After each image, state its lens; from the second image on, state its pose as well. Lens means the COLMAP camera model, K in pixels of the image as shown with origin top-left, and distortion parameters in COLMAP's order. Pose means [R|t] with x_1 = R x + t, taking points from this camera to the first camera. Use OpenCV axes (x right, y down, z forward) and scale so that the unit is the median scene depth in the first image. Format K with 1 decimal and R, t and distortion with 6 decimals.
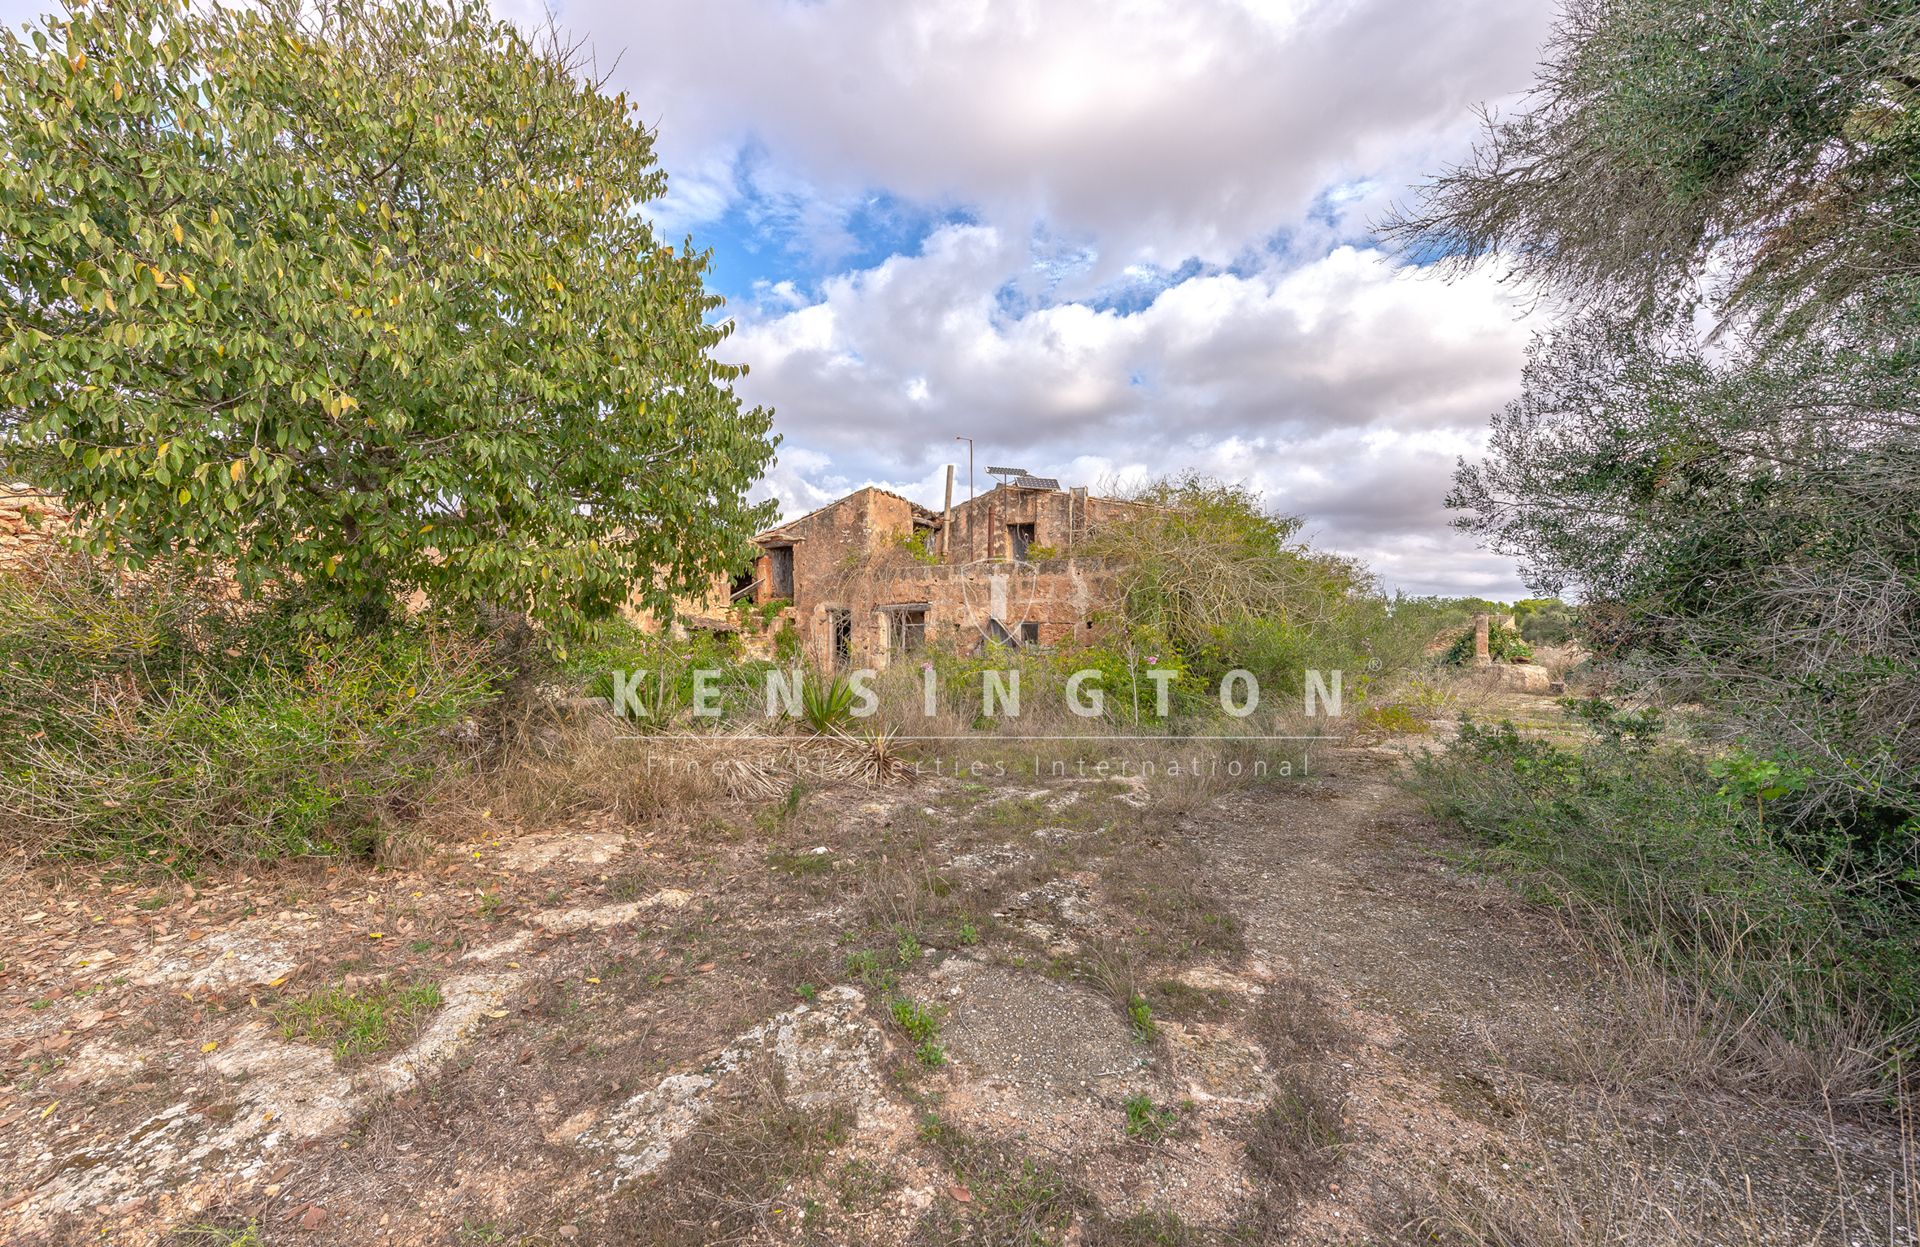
lens RADIAL K [[686.6, 0, 960.0], [0, 686.6, 623.5], [0, 0, 1]] dist [0.000716, -0.000086]
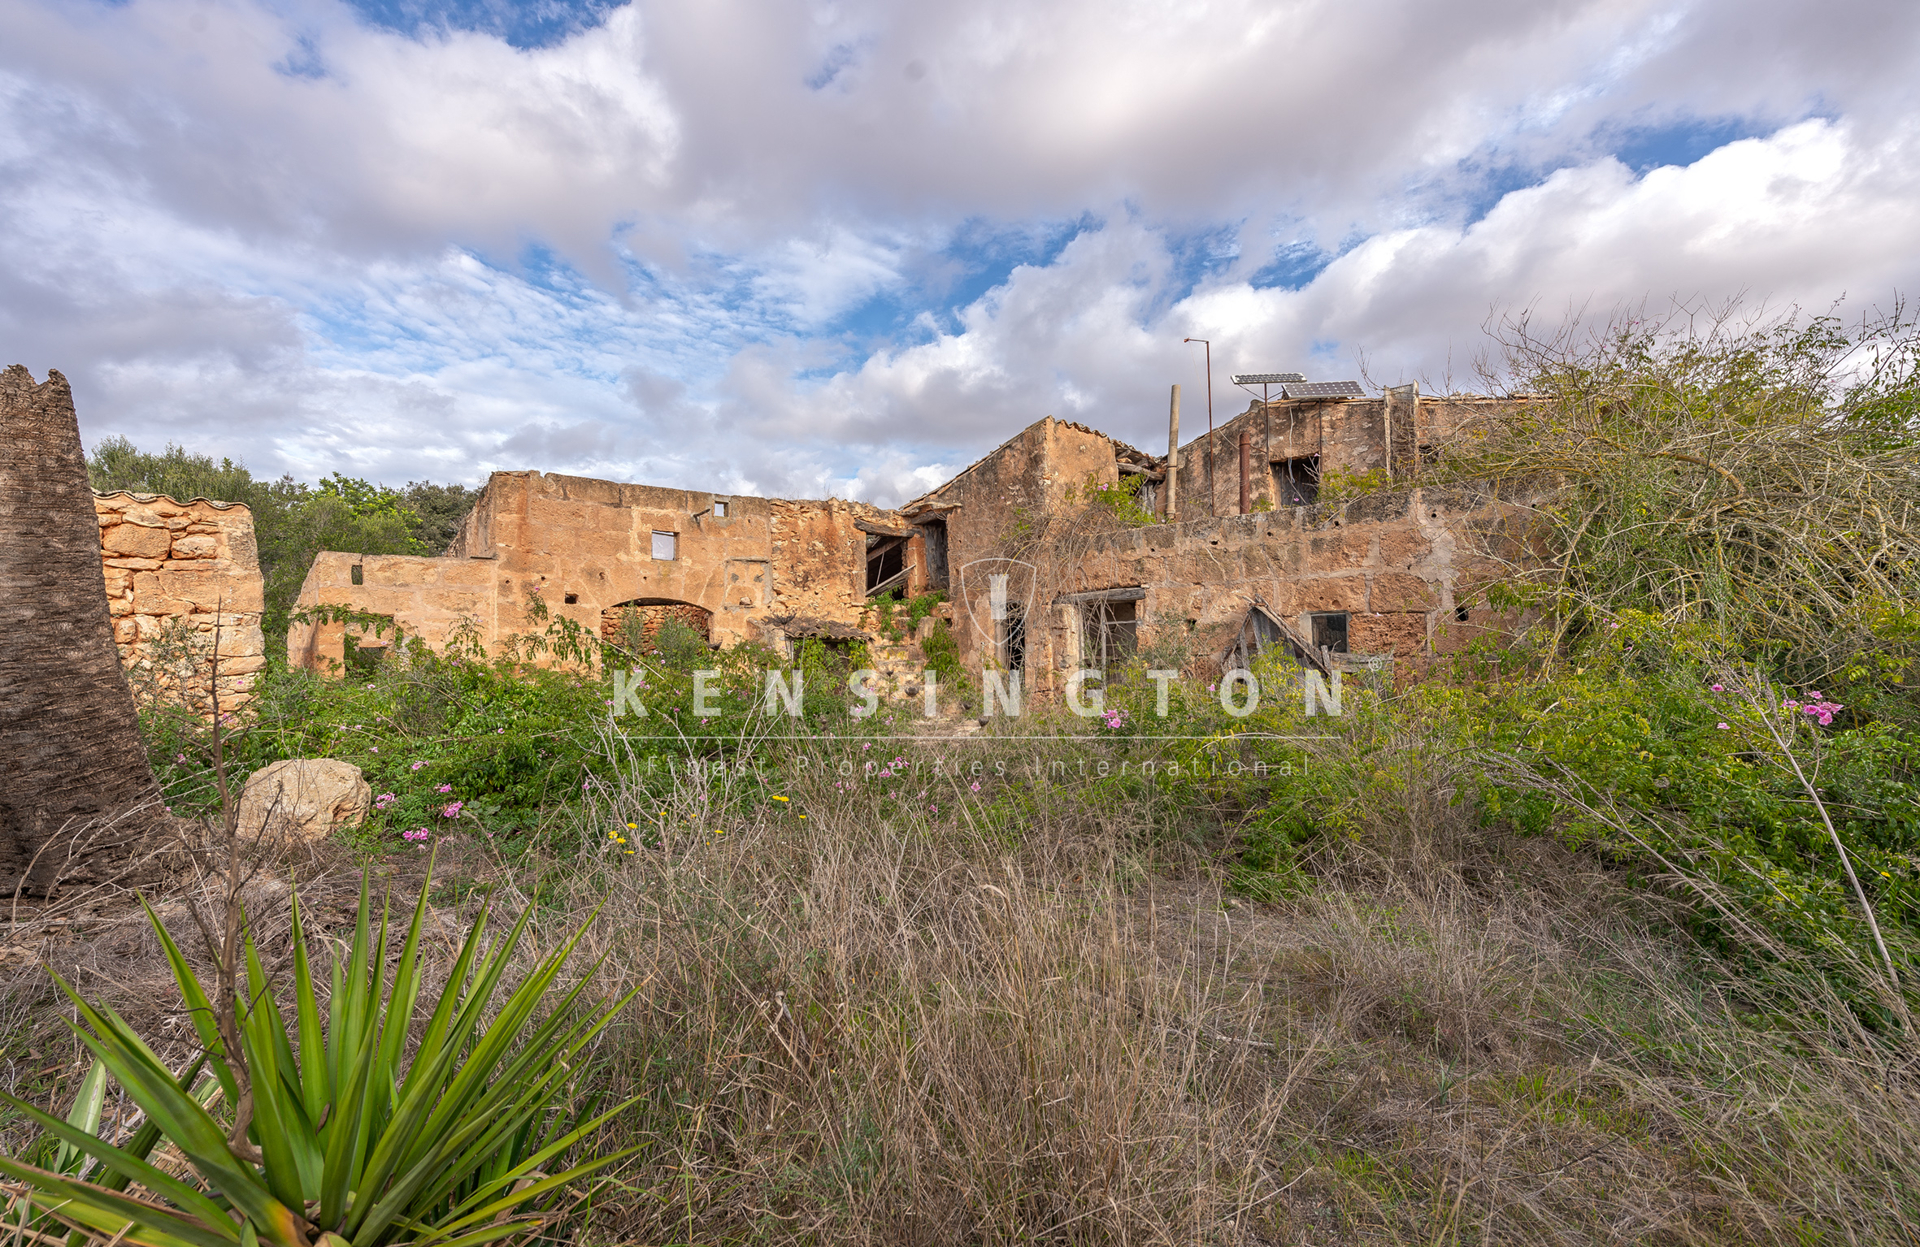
lens RADIAL K [[686.6, 0, 960.0], [0, 686.6, 623.5], [0, 0, 1]] dist [0.000716, -0.000086]
pose [[0.943622, -0.026529, -0.329960, 0.002874], [0.027013, 0.999630, -0.003119, 0.000818], [0.329920, -0.005970, 0.943990, 0.331677]]
